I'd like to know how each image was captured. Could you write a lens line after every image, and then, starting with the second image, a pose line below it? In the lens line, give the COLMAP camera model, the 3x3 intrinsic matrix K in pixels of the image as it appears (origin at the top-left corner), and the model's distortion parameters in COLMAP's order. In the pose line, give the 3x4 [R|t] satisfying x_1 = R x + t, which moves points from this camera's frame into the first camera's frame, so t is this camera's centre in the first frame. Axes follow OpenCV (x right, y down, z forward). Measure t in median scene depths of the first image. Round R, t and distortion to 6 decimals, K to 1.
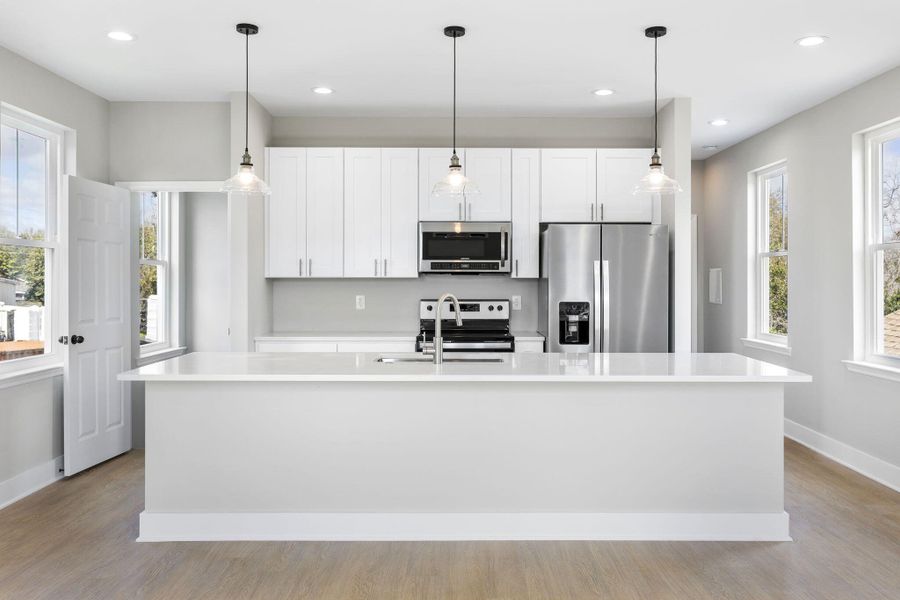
lens RADIAL K [[768.8, 0, 460.1], [0, 768.8, 276.4], [0, 0, 1]] dist [0.030853, 0.002132]
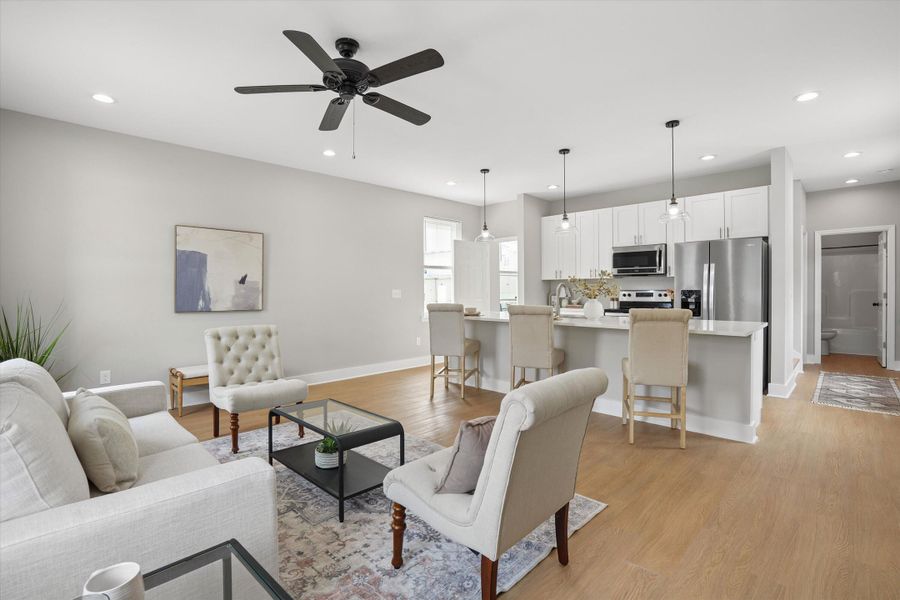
lens RADIAL K [[419.7, 0, 450.0], [0, 419.7, 300.0], [0, 0, 1]] dist [-0.053456, 0.024423]
pose [[0.712970, 0.008258, -0.701146, 0.371058], [0.013054, 0.999601, 0.025047, 0.023929], [0.701073, -0.027011, 0.712577, 0.014668]]
